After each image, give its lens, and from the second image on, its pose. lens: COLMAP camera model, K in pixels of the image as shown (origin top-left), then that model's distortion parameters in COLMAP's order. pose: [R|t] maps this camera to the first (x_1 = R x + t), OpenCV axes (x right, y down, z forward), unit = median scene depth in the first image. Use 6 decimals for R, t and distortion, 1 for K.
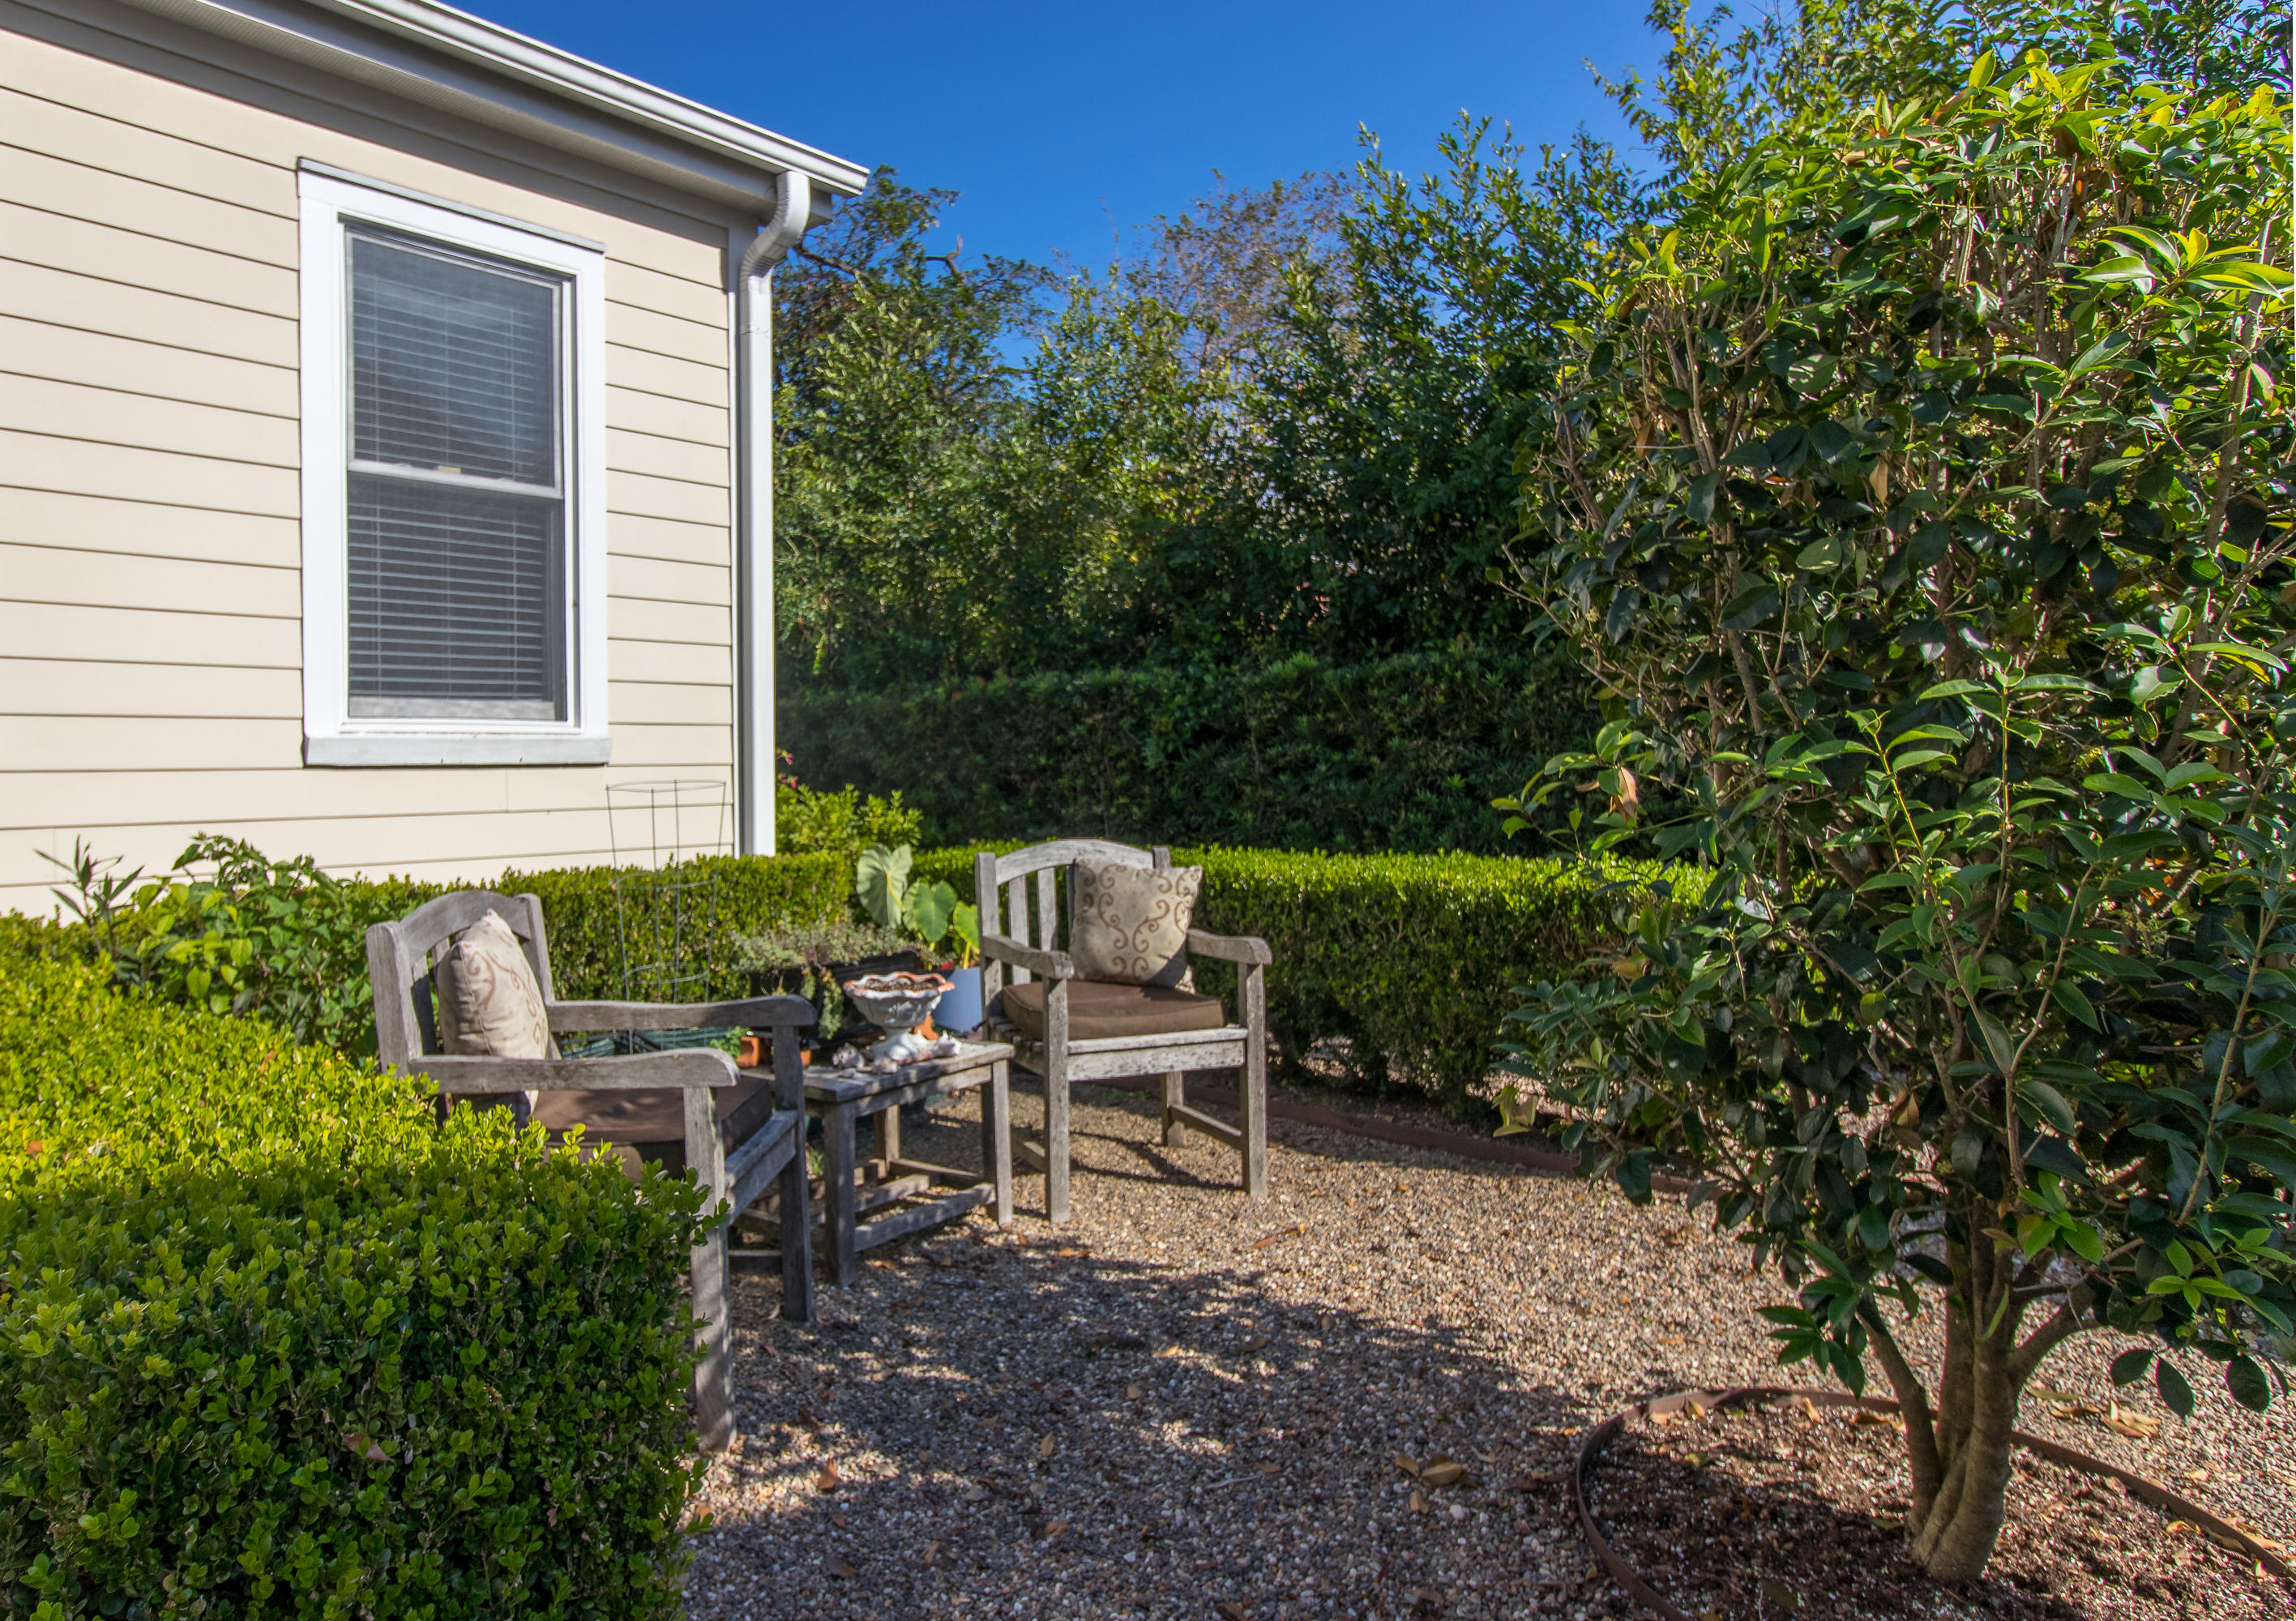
lens RADIAL K [[1374.9, 0, 979.5], [0, 1374.9, 767.0], [0, 0, 1]] dist [0.000204, -0.000122]
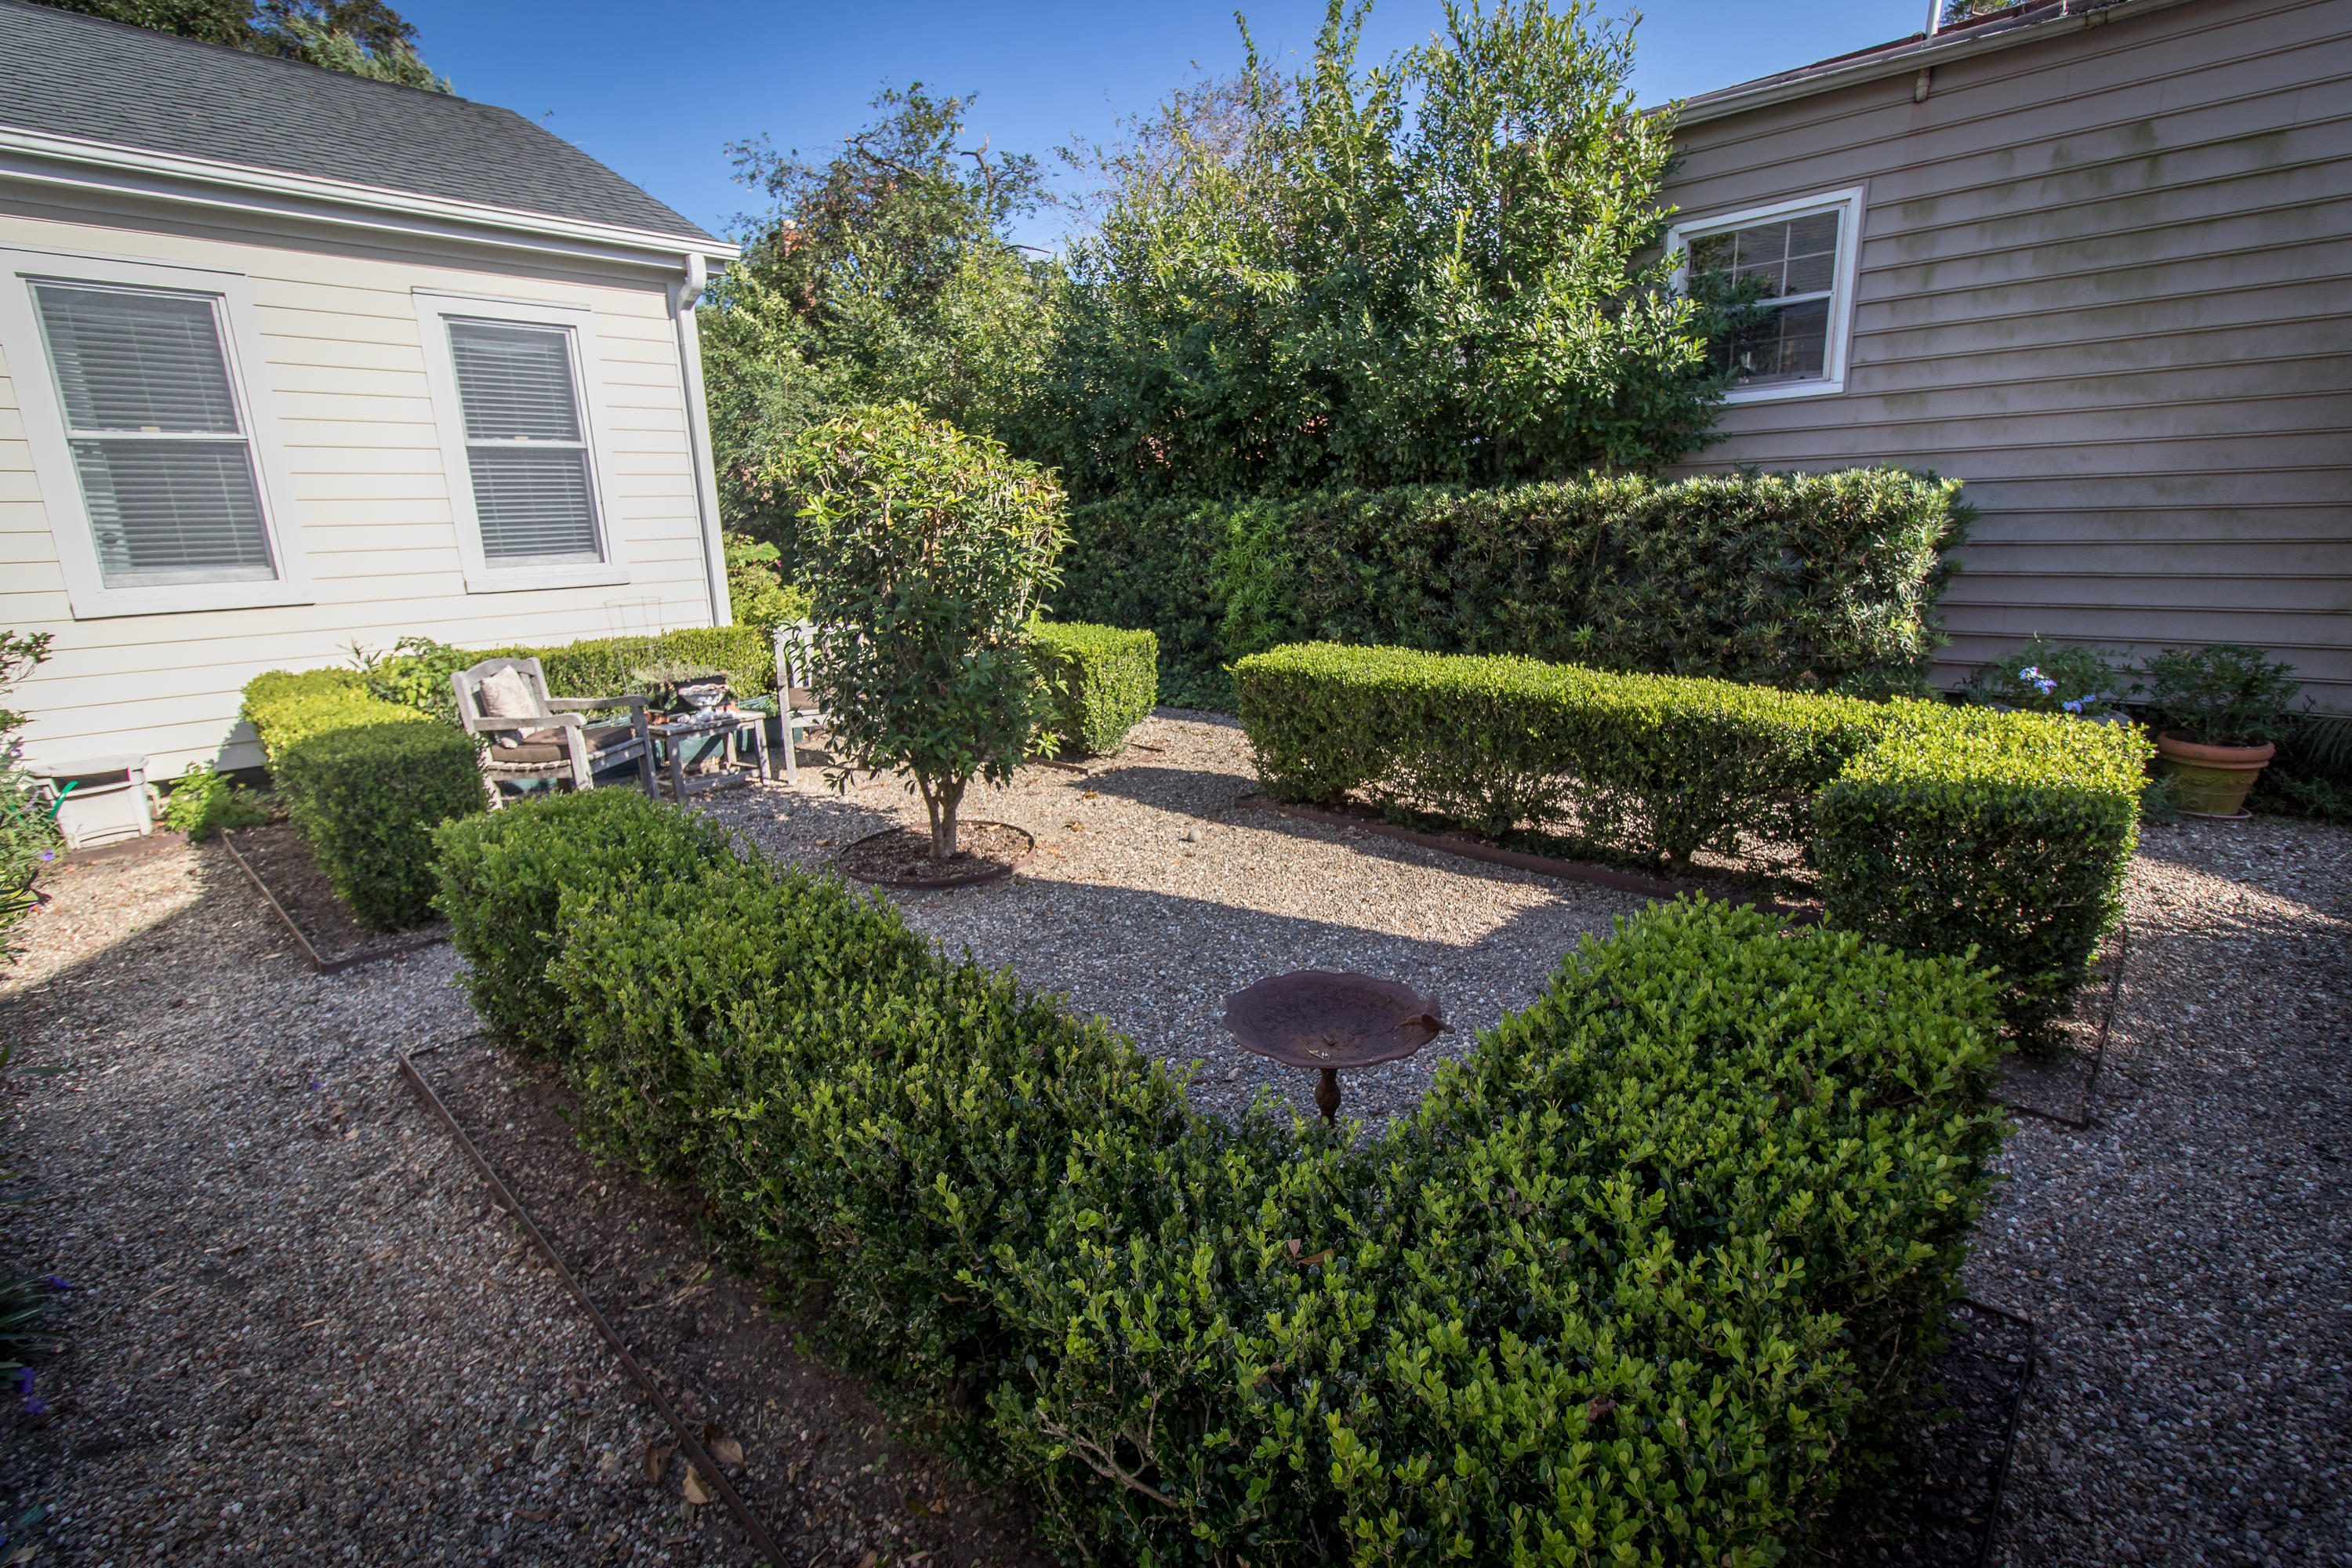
lens RADIAL K [[1064.0, 0, 1142.0], [0, 1064.0, 770.5], [0, 0, 1]] dist [0.006132, -0.000196]
pose [[0.999670, -0.024635, 0.007323, 0.505132], [0.022295, 0.972999, 0.229731, -0.086365], [-0.012785, -0.229492, 0.973227, -0.643451]]
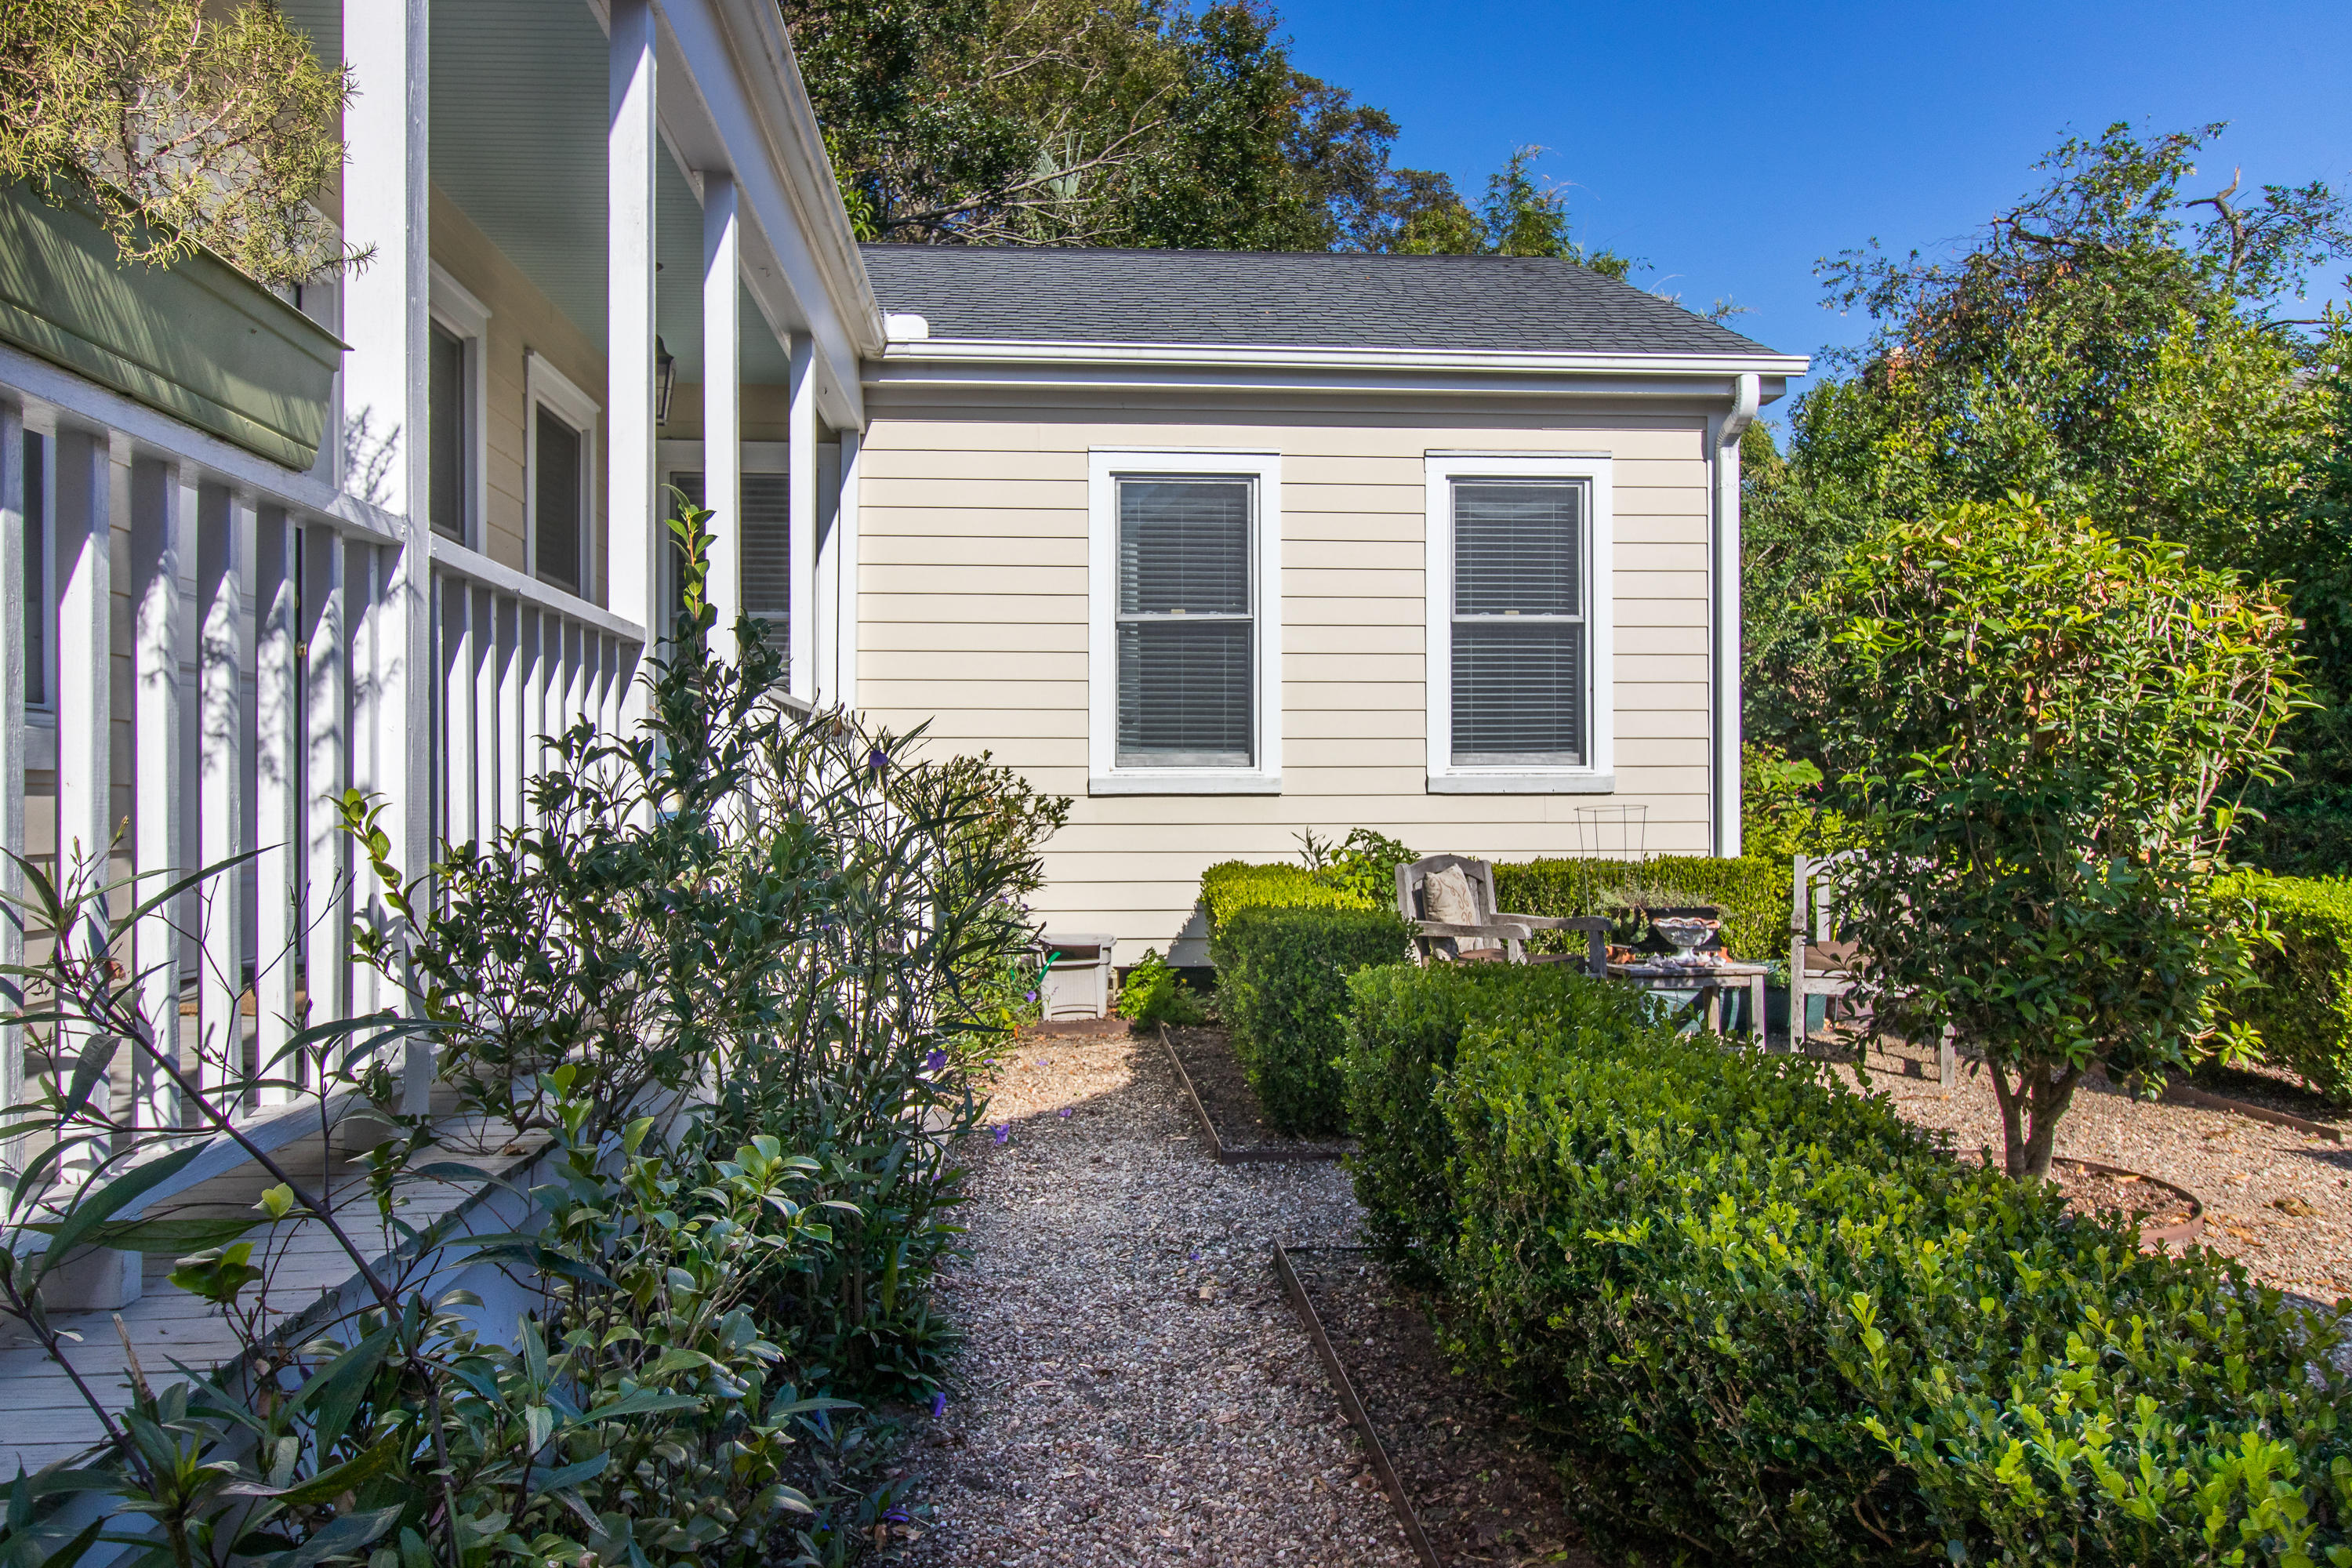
lens RADIAL K [[1564.7, 0, 1176.0], [0, 1564.7, 784.0], [0, 0, 1]] dist [0.001601, 0.000220]
pose [[0.759466, 0.007295, -0.650506, 0.540562], [-0.005086, 0.999973, 0.005275, -0.021047], [0.650527, -0.000698, 0.759483, -0.694336]]
